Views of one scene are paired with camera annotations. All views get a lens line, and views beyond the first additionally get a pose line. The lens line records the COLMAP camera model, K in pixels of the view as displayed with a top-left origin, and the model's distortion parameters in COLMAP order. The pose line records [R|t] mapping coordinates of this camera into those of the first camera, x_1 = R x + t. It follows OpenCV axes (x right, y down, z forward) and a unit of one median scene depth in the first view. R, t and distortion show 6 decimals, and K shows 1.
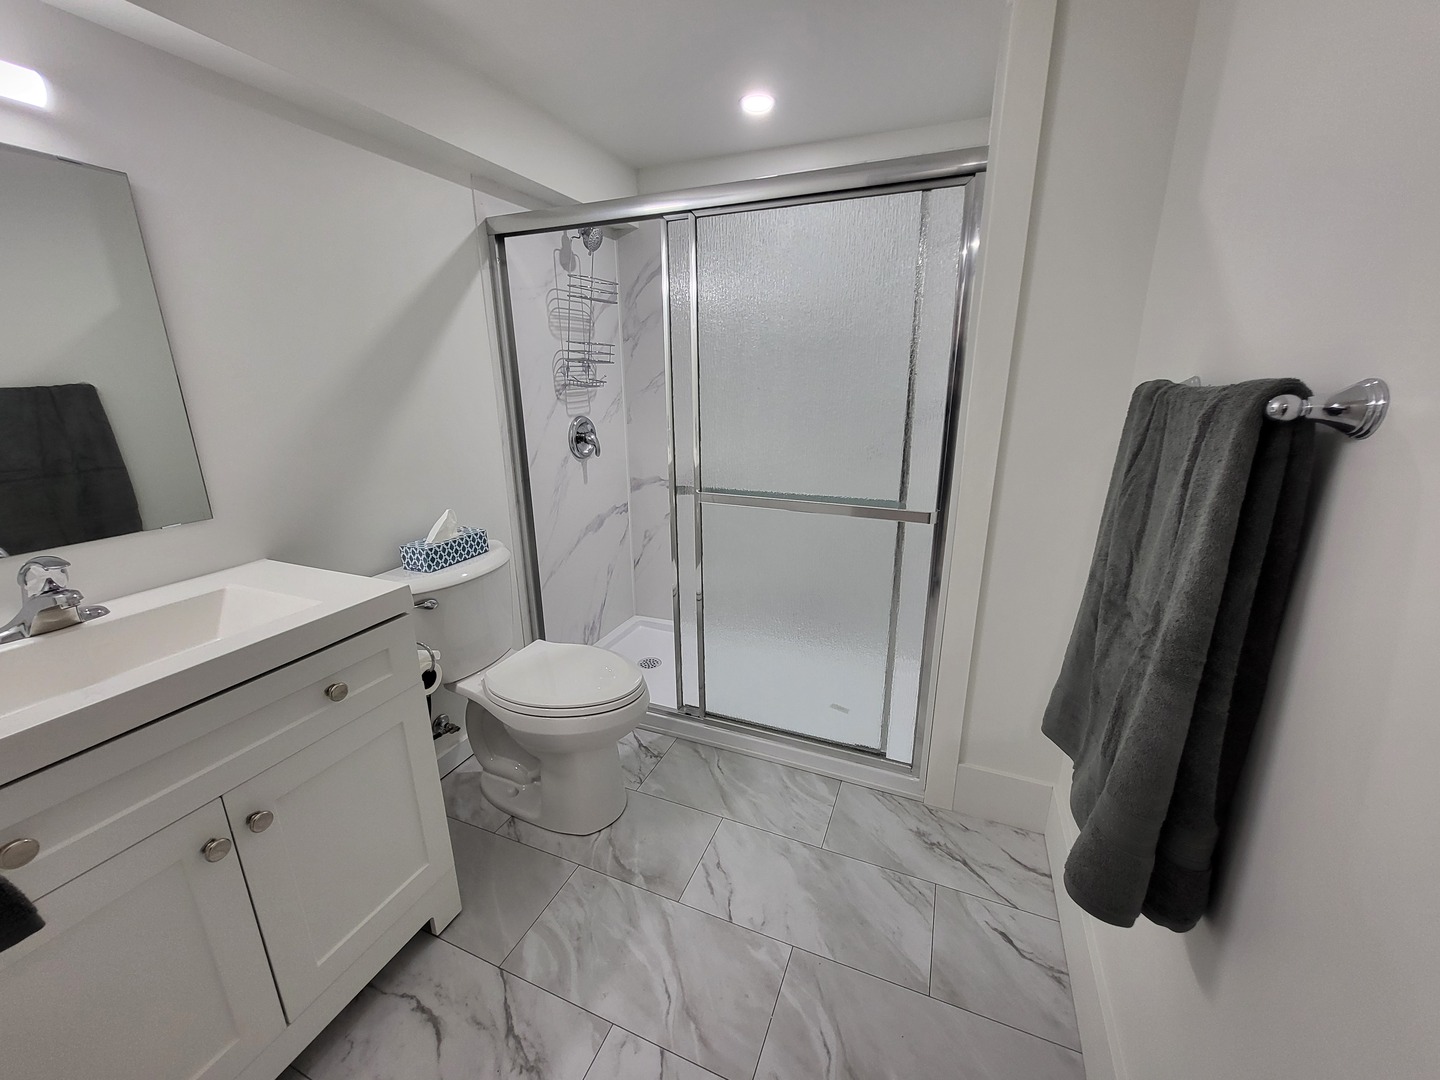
lens RADIAL K [[562.7, 0, 722.4], [0, 562.7, 533.0], [0, 0, 1]] dist [-0.000142, -0.000730]
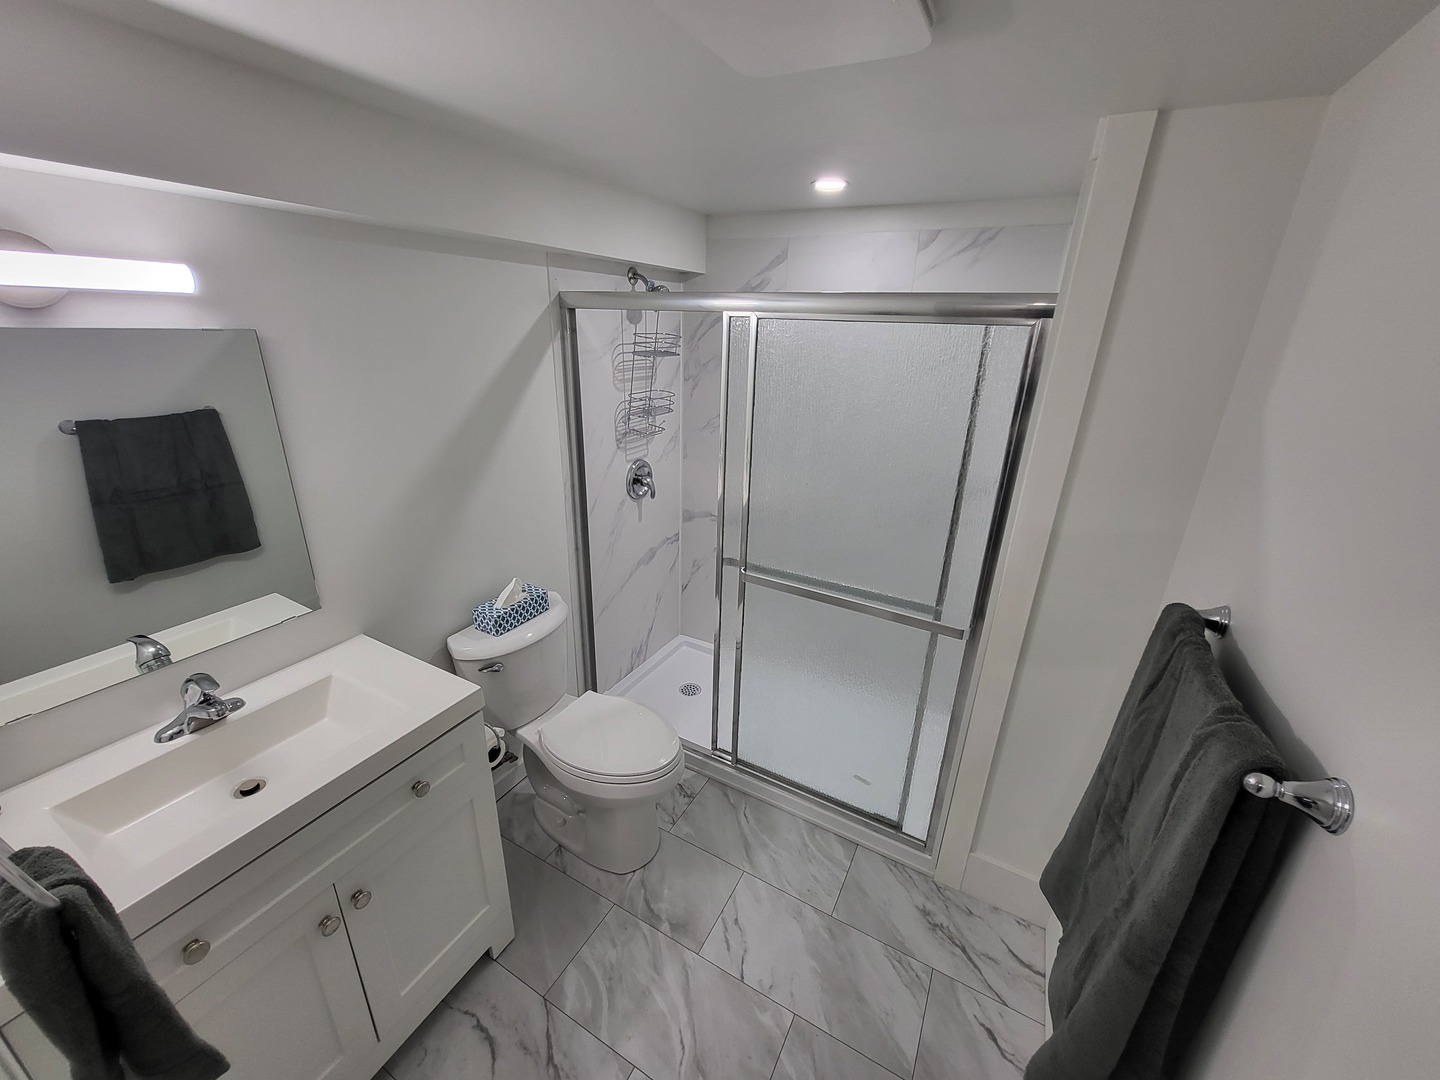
lens RADIAL K [[562.7, 0, 722.4], [0, 562.7, 533.0], [0, 0, 1]] dist [-0.000142, -0.000730]
pose [[0.993271, 0.073324, -0.089644, 0.008926], [-0.065840, 0.994308, 0.083768, -0.255232], [0.095276, -0.077302, 0.992445, -0.050186]]
